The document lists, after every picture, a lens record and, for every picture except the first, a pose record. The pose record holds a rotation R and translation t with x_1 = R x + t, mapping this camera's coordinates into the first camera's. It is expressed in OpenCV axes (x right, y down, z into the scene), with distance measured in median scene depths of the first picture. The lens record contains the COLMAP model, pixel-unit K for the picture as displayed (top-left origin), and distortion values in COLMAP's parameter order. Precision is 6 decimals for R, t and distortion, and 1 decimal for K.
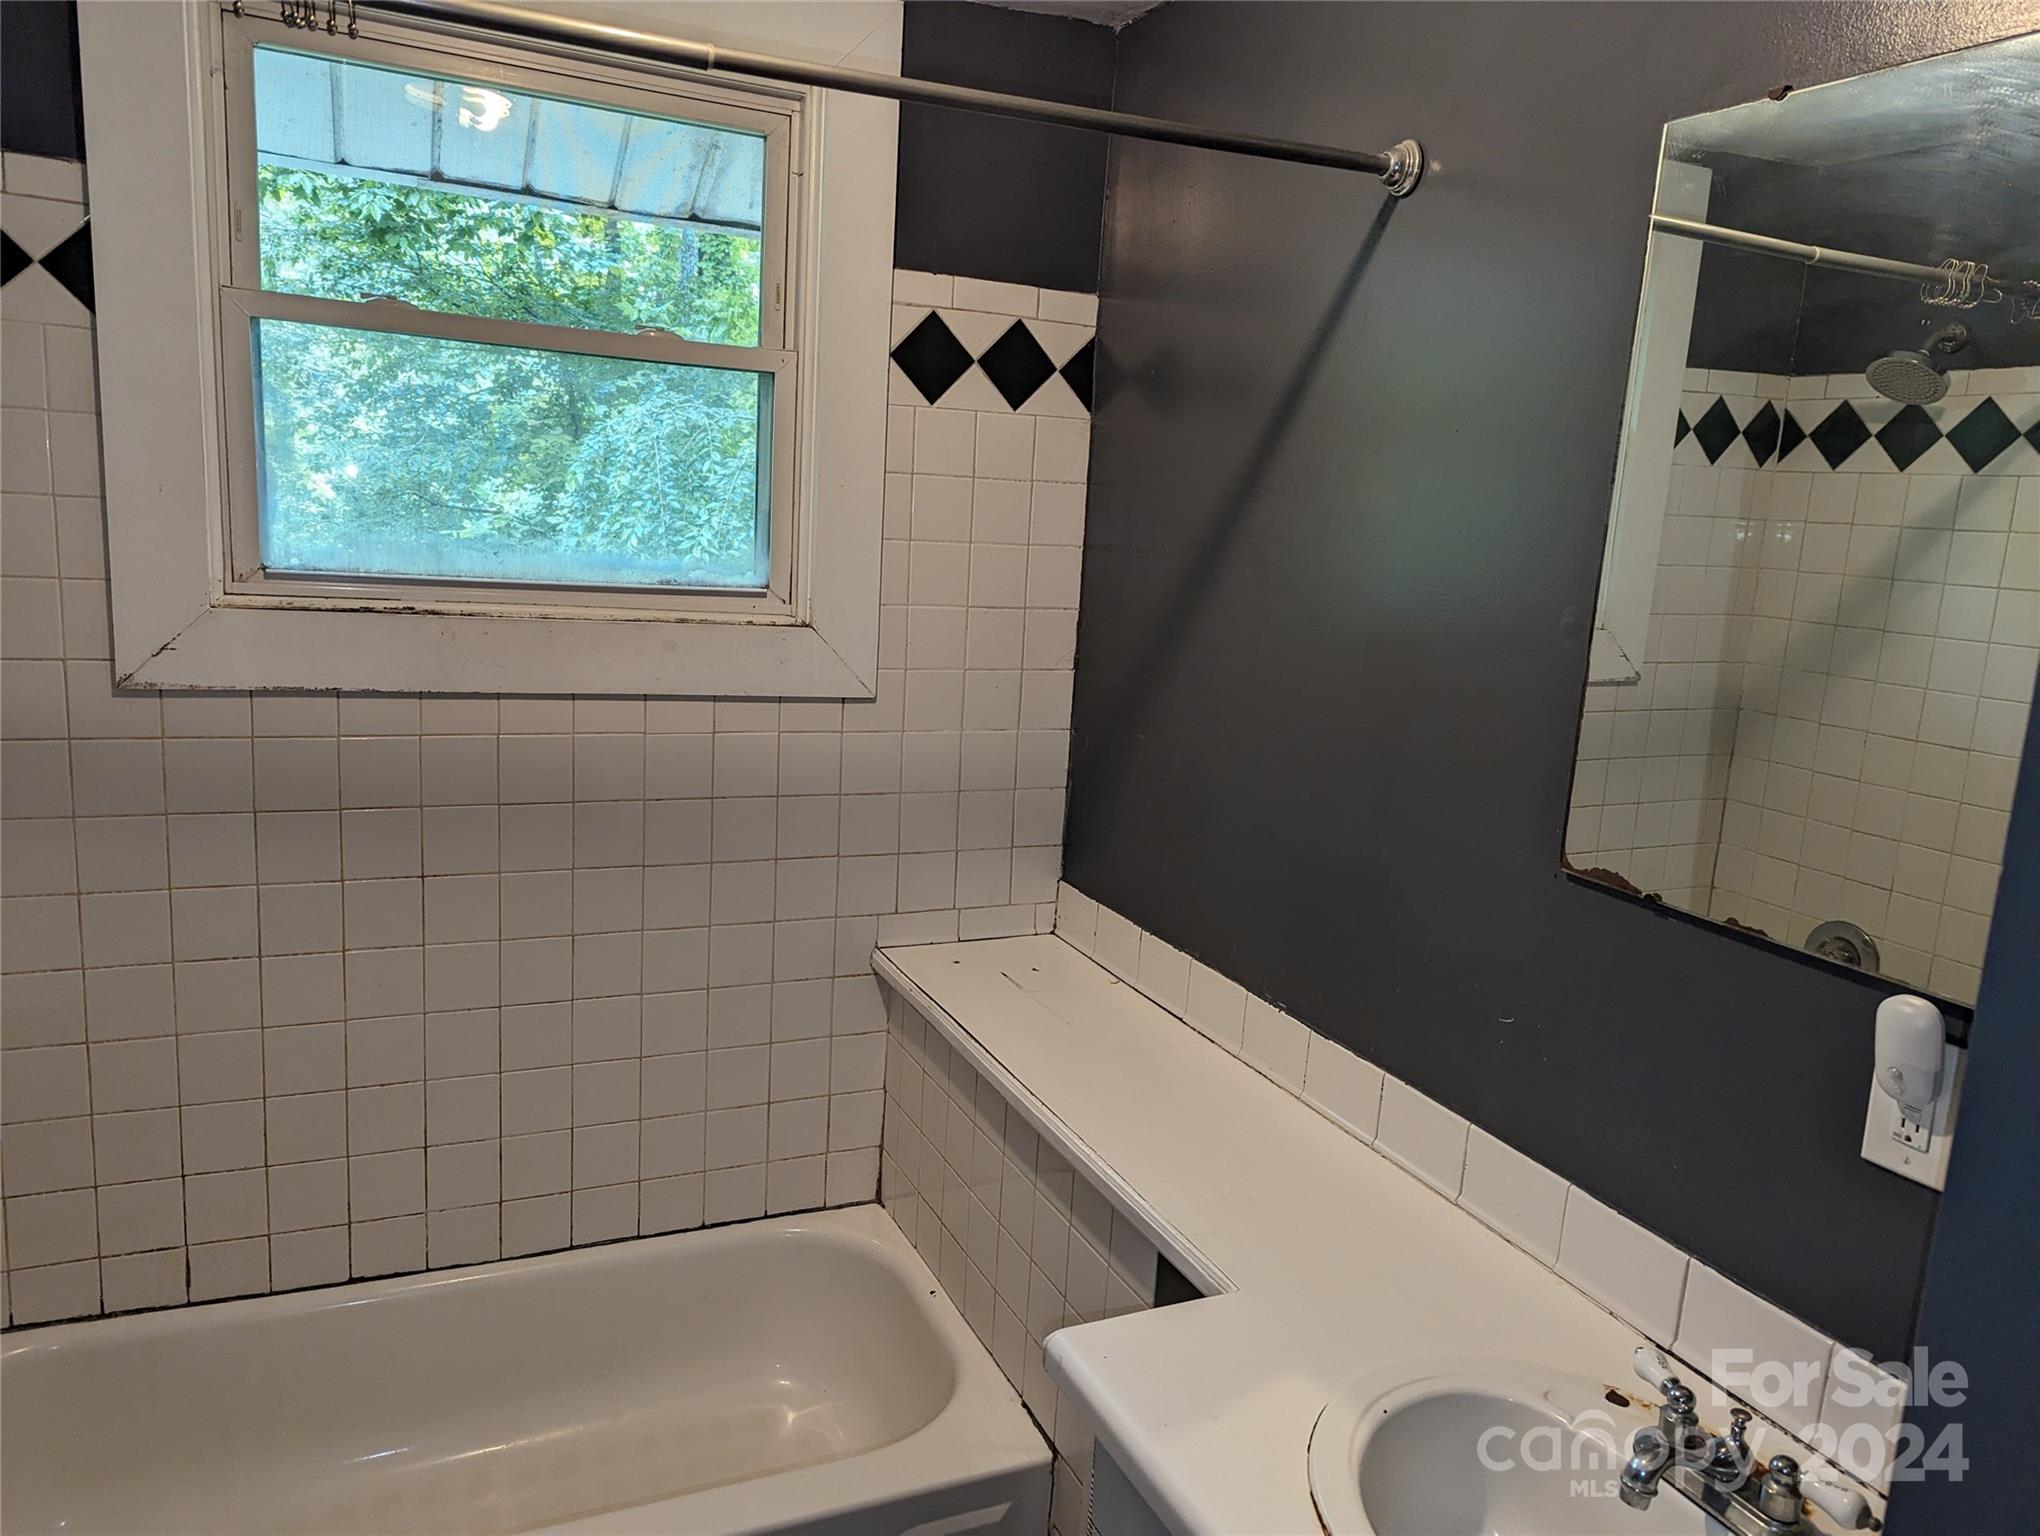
lens RADIAL K [[1428.8, 0, 1021.8], [0, 1428.8, 777.5], [0, 0, 1]] dist [0.054250, -0.051611]
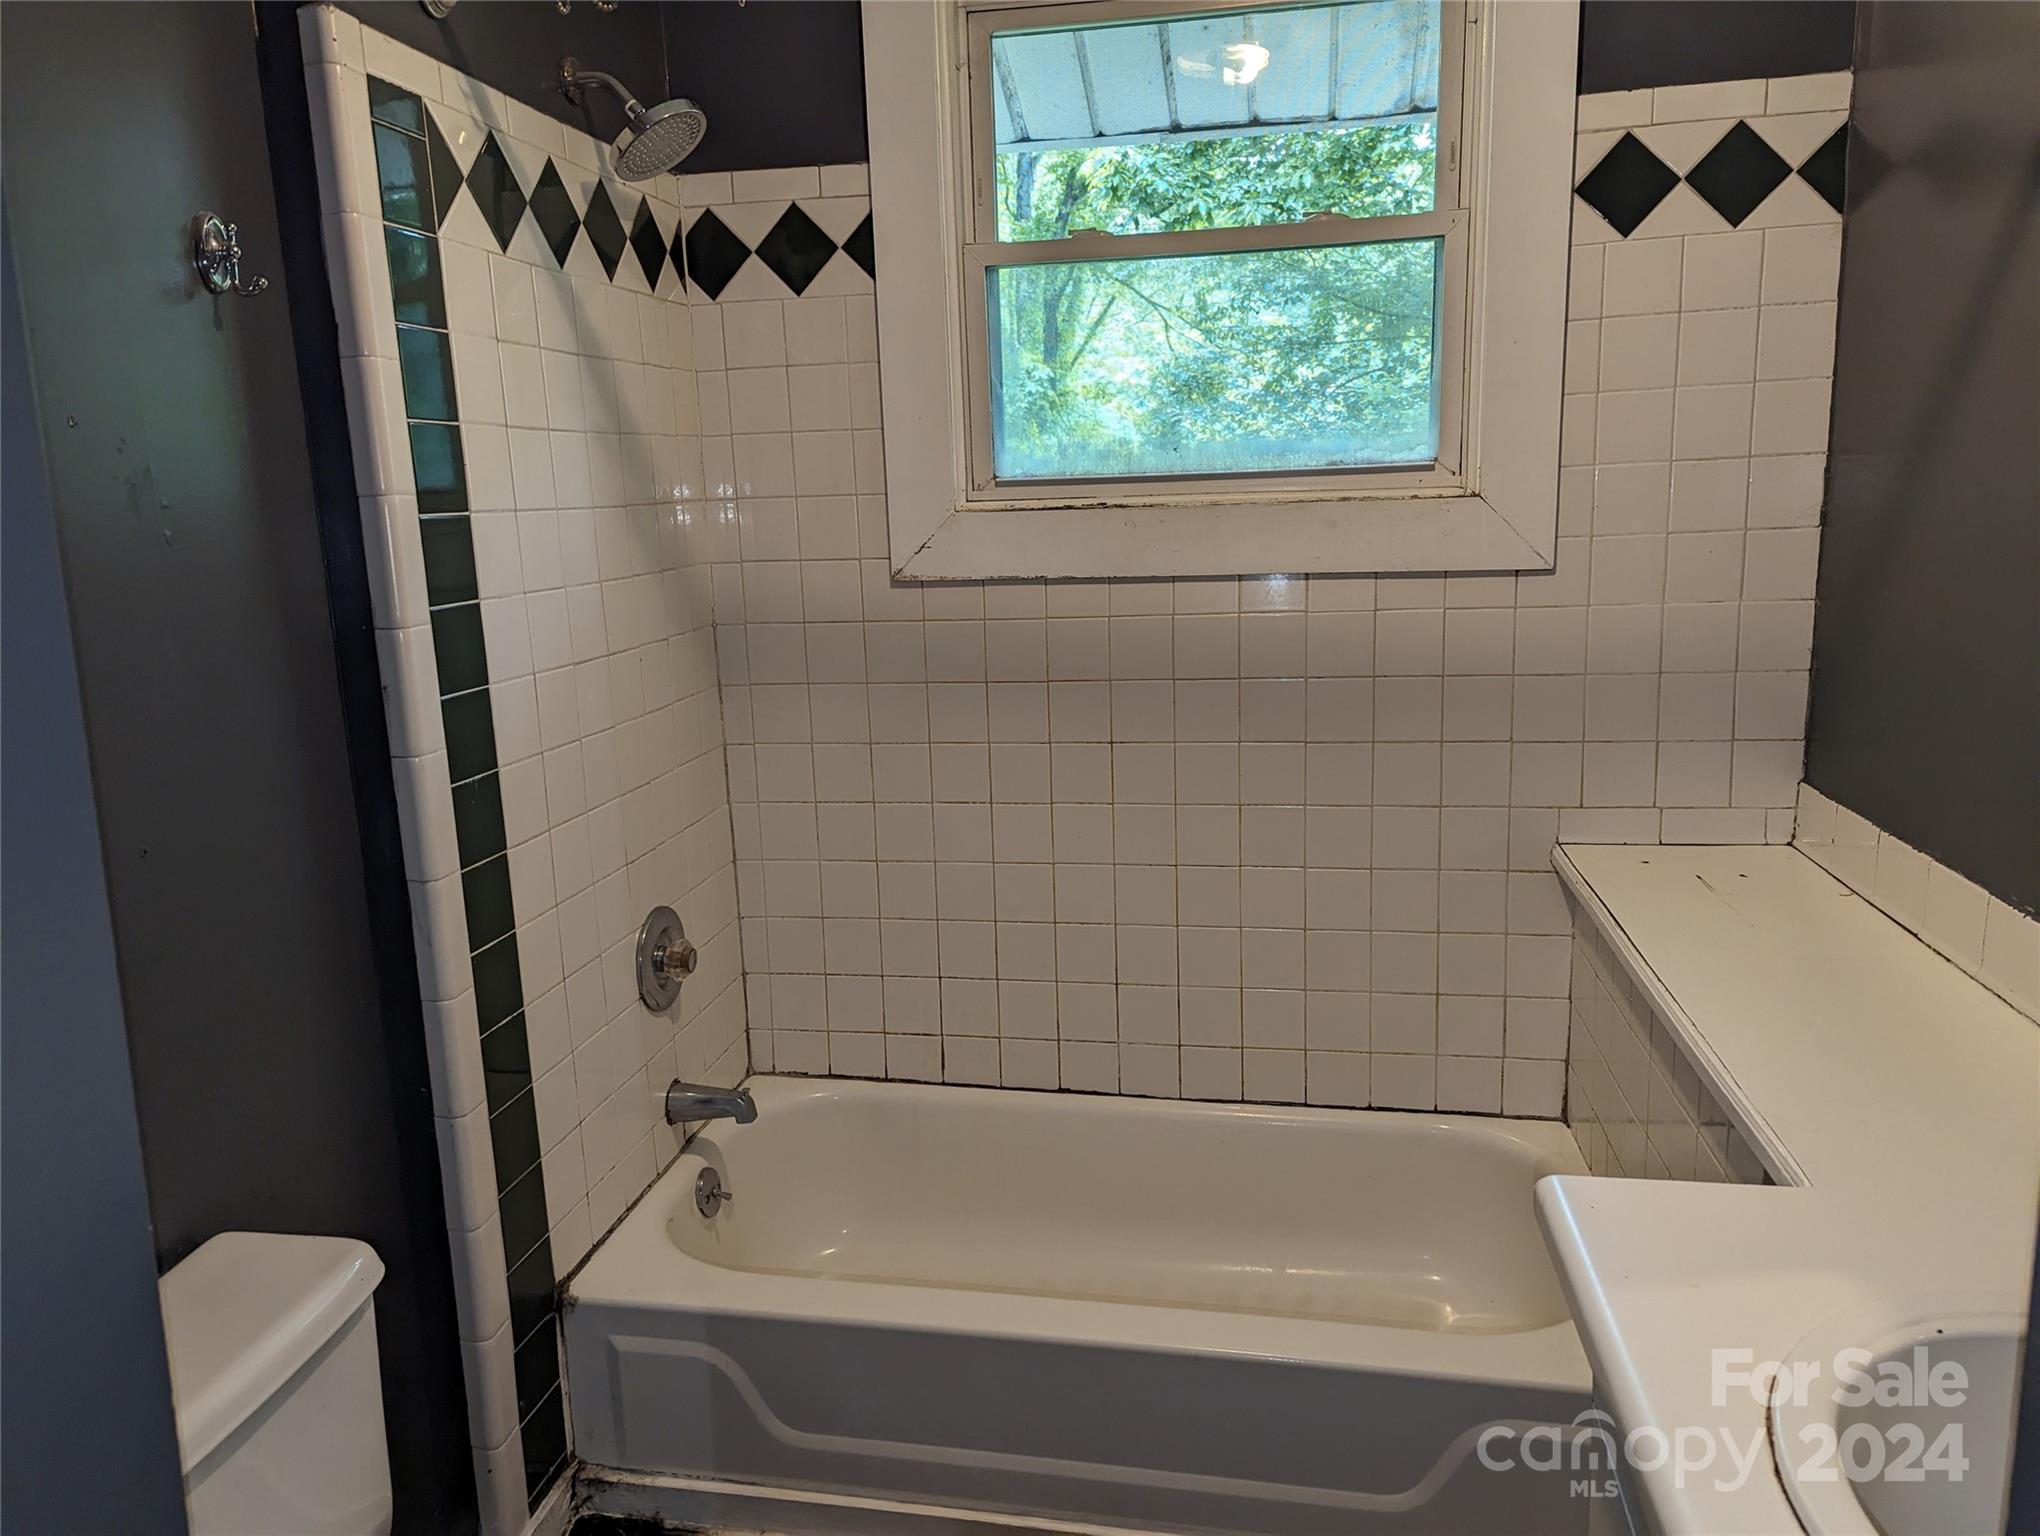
lens RADIAL K [[1428.8, 0, 1014.9], [0, 1428.8, 781.1], [0, 0, 1]] dist [0.054250, -0.051611]
pose [[0.809200, 0.025653, -0.586973, 0.170722], [-0.023935, 0.999656, 0.010692, 0.082211], [0.587045, 0.005398, 0.809536, 0.038659]]
